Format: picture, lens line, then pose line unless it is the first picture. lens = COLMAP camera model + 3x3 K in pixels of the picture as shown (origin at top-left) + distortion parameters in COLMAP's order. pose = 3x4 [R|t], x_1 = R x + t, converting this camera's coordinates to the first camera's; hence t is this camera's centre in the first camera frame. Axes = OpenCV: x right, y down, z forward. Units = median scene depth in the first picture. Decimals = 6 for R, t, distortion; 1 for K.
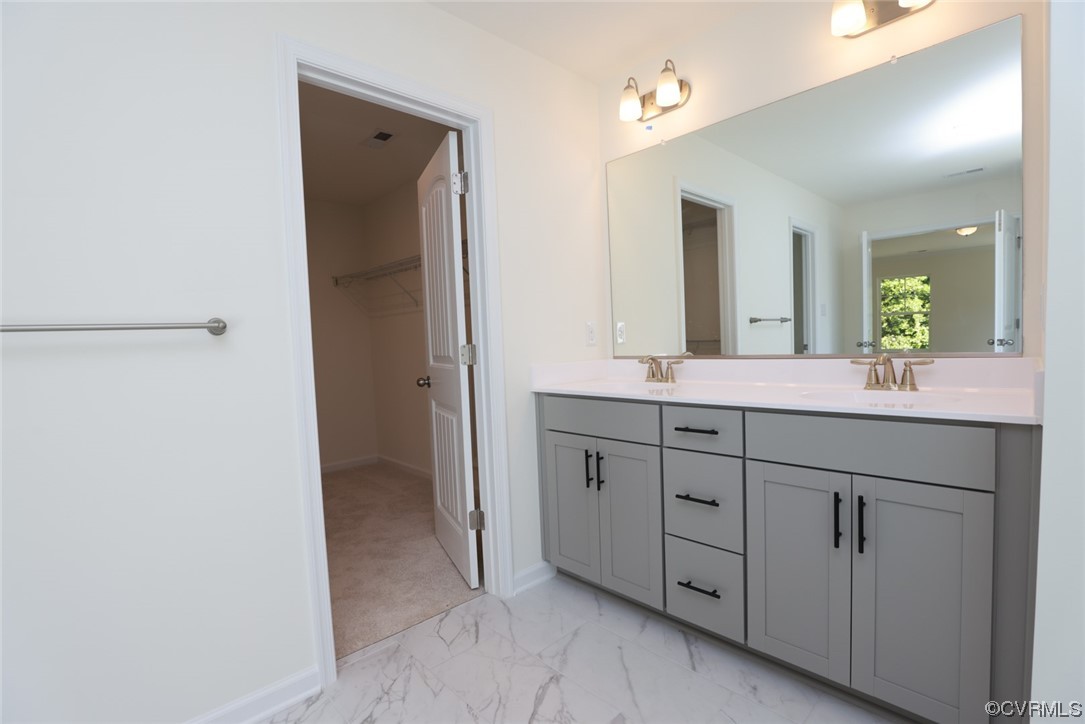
lens RADIAL K [[494.0, 0, 543.4], [0, 494.0, 371.5], [0, 0, 1]] dist [-0.035535, 0.006072]
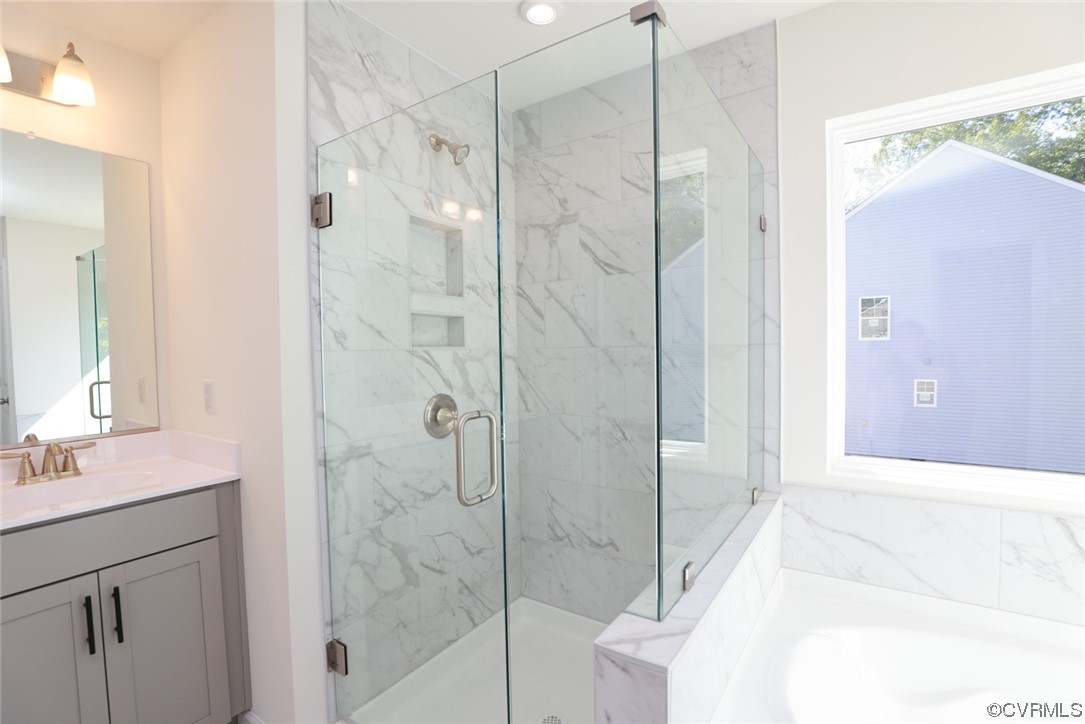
lens RADIAL K [[494.0, 0, 545.1], [0, 494.0, 367.2], [0, 0, 1]] dist [-0.035535, 0.006072]
pose [[-0.211827, 0.008324, 0.977272, -0.418005], [0.085799, 0.996261, 0.010111, -0.109239], [-0.973534, 0.085991, -0.211749, 0.233916]]
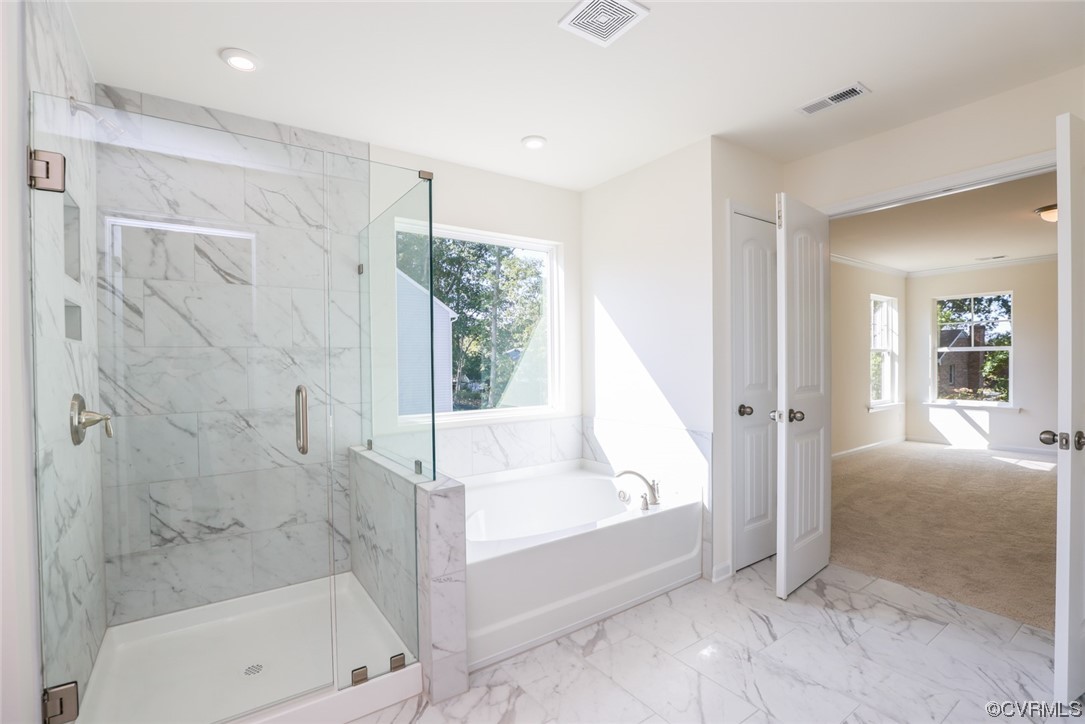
lens RADIAL K [[494.0, 0, 547.4], [0, 494.0, 364.3], [0, 0, 1]] dist [-0.035535, 0.006072]
pose [[-0.987422, 0.047932, 0.150665, -0.328517], [0.058666, 0.995985, 0.067622, -0.126183], [-0.146819, 0.075611, -0.986269, 1.072136]]
